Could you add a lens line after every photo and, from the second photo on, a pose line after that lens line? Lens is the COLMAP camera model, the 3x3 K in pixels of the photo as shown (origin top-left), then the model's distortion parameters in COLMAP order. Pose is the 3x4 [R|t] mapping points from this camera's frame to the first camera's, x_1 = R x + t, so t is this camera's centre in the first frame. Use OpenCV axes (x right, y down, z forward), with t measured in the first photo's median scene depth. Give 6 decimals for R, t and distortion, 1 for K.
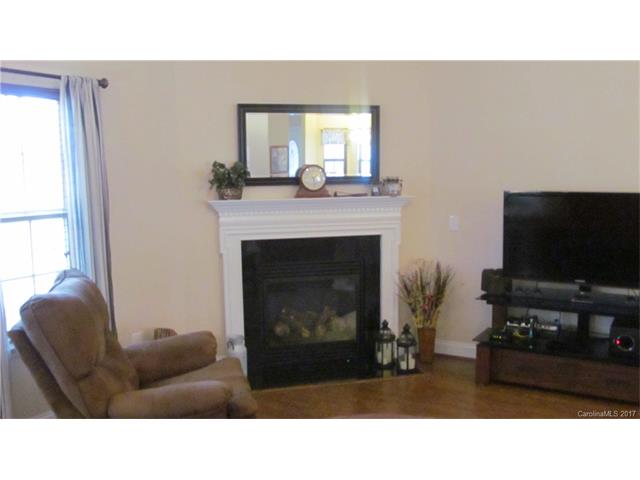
lens RADIAL K [[615.8, 0, 320.0], [0, 615.8, 240.0], [0, 0, 1]] dist [-0.044174, 0.004709]
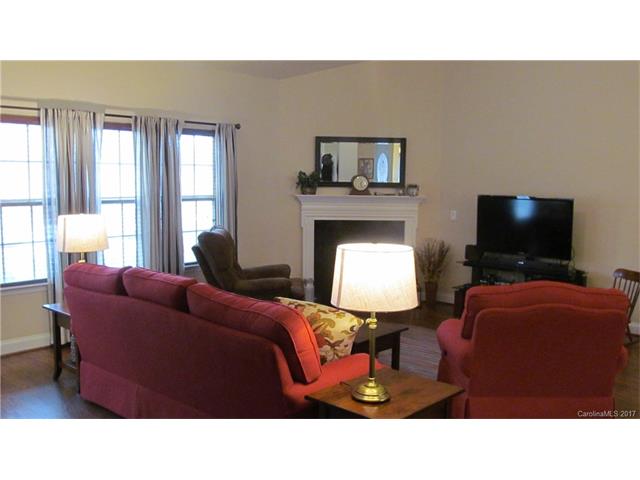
lens RADIAL K [[615.8, 0, 320.0], [0, 615.8, 240.0], [0, 0, 1]] dist [-0.044174, 0.004709]
pose [[0.979196, 0.047909, -0.197178, 0.212553], [-0.049762, 0.998751, -0.004455, 0.061106], [0.196718, 0.014174, 0.980358, -0.602060]]
